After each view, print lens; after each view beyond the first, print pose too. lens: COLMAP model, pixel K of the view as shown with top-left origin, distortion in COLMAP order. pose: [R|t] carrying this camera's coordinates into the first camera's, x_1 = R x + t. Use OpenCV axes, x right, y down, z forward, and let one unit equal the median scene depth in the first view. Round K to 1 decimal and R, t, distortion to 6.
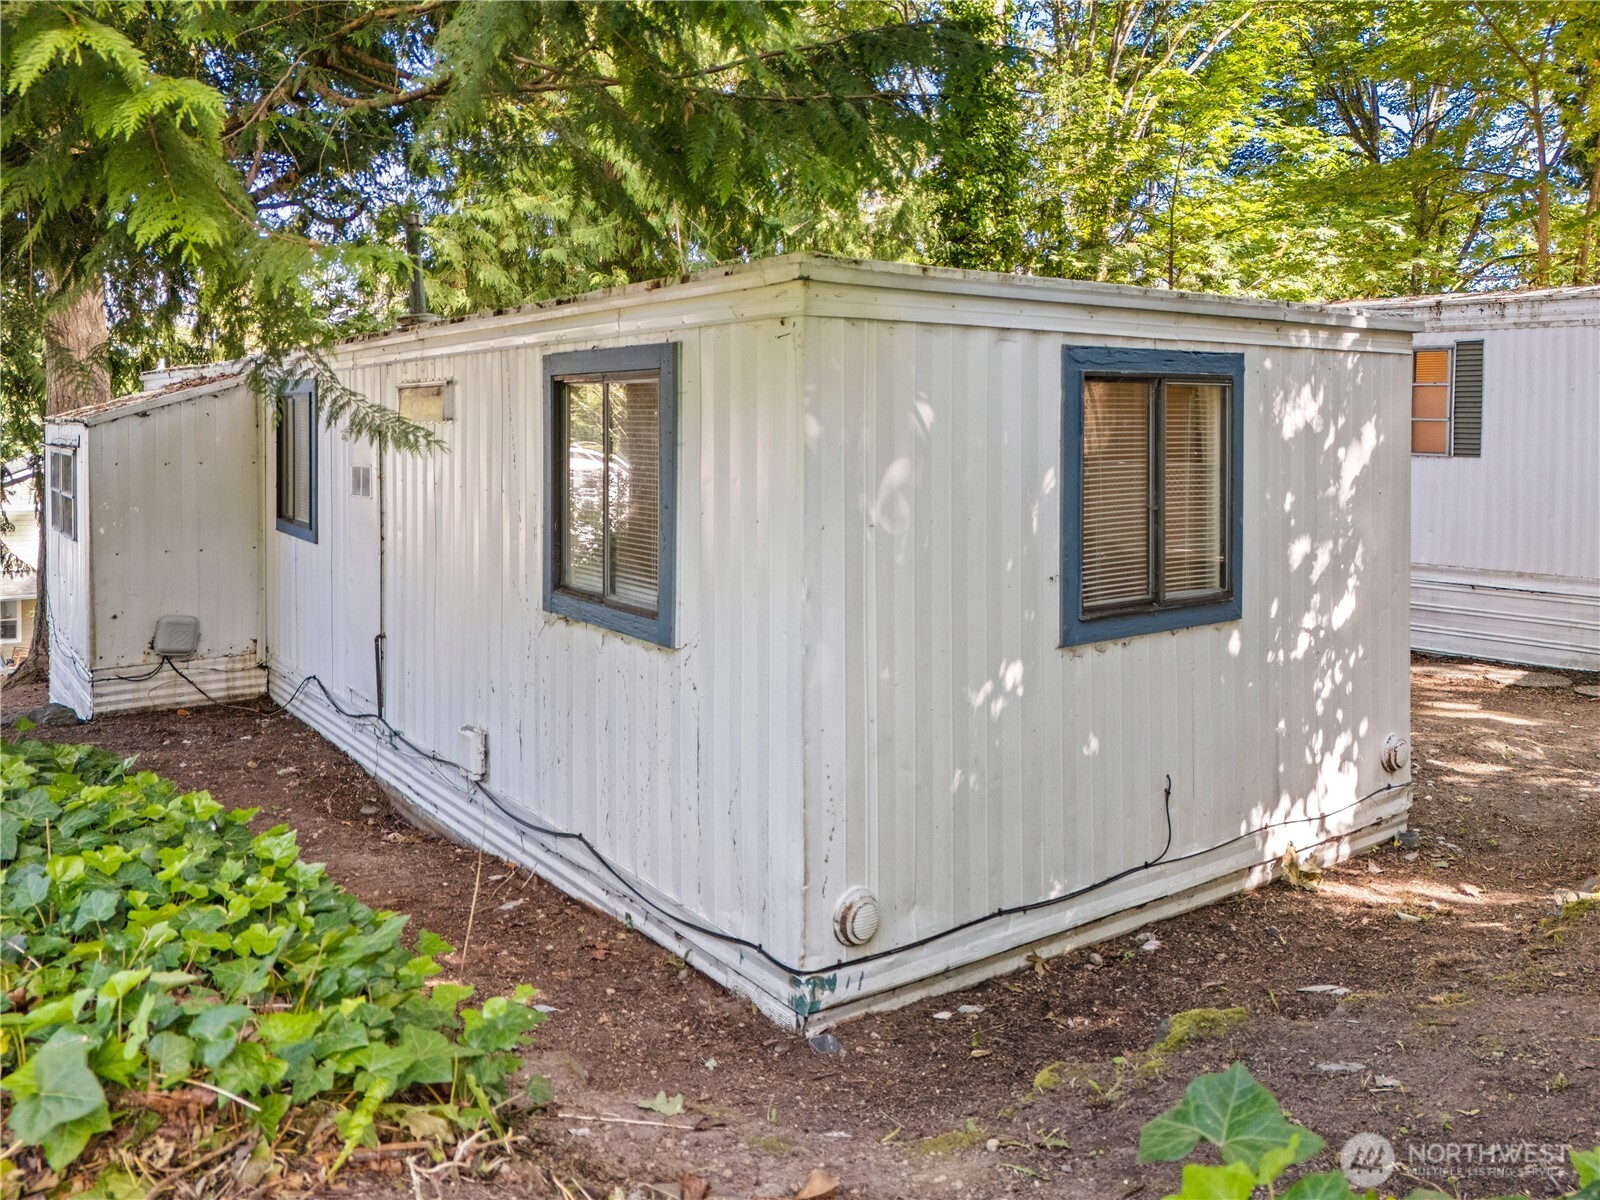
lens RADIAL K [[1161.0, 0, 800.6], [0, 1161.0, 605.9], [0, 0, 1]] dist [0.073029, -0.081865]
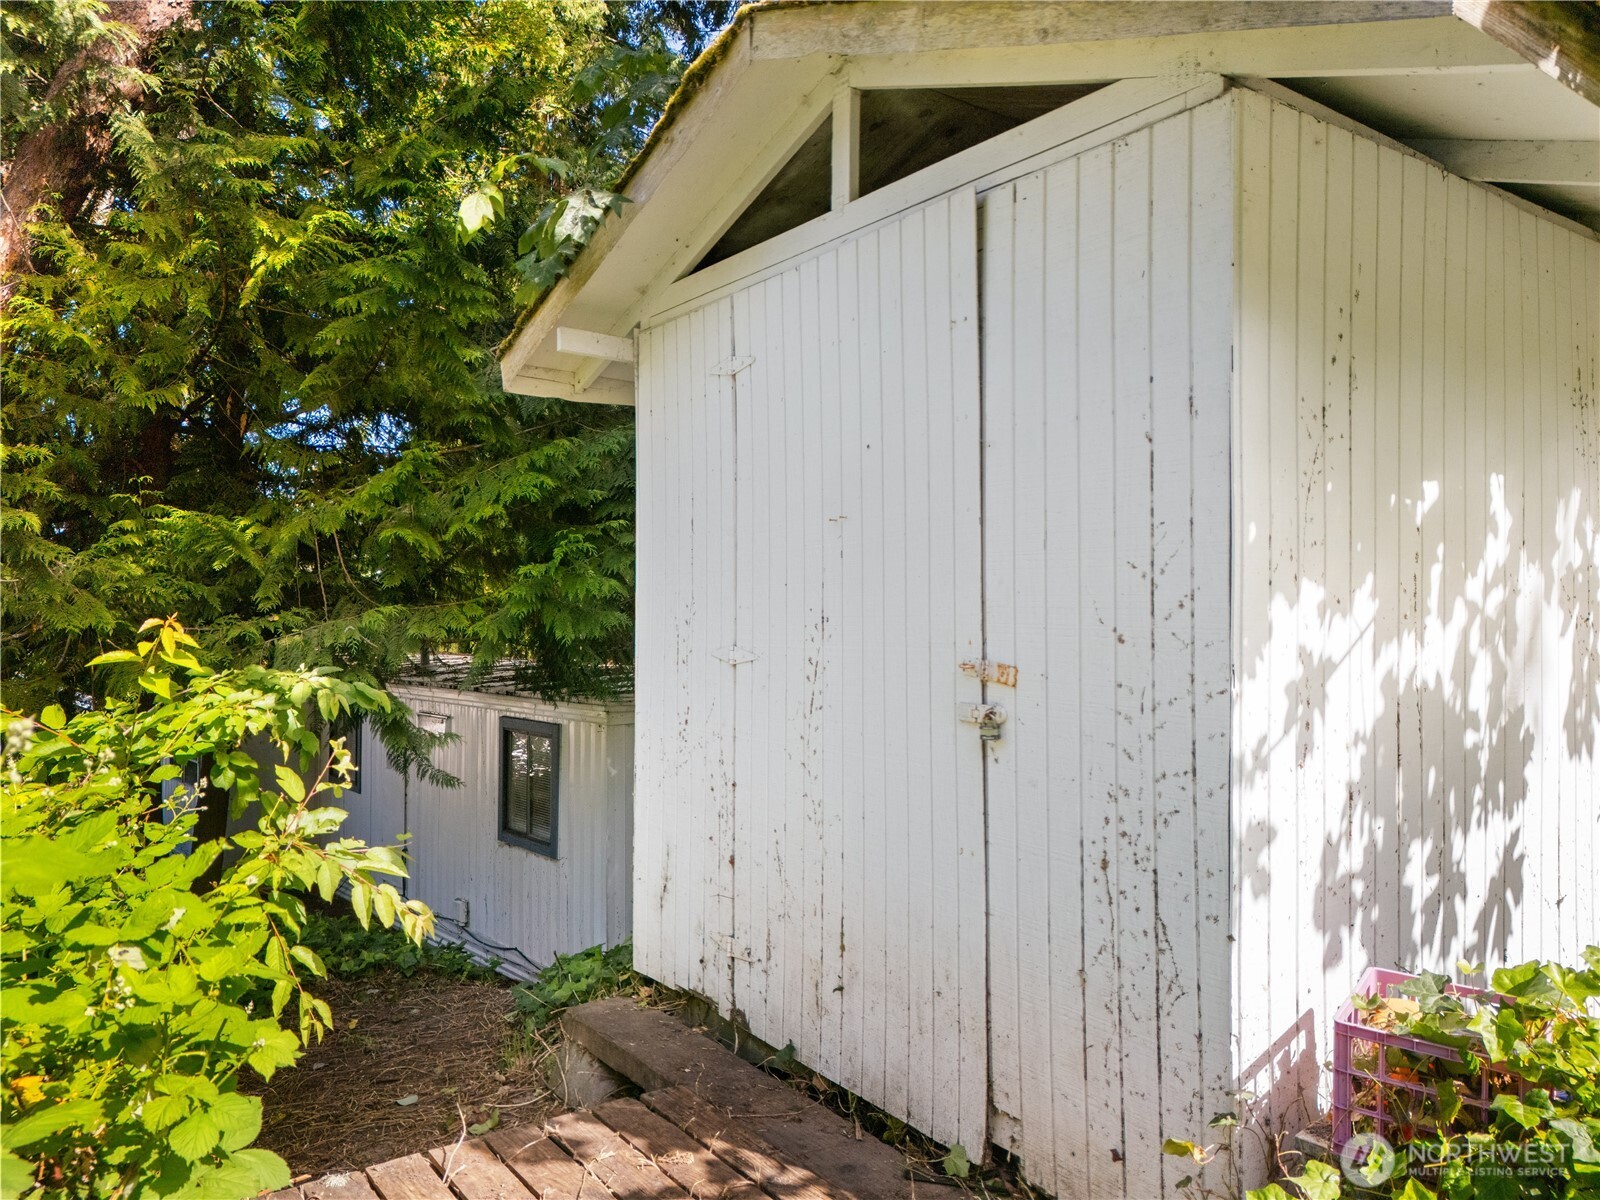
lens RADIAL K [[1161.0, 0, 800.6], [0, 1161.0, 605.9], [0, 0, 1]] dist [0.073029, -0.081865]
pose [[0.998882, -0.024538, 0.040409, 0.266157], [0.029781, 0.990435, -0.134726, -0.120999], [-0.036716, 0.135779, 0.990059, -1.250088]]
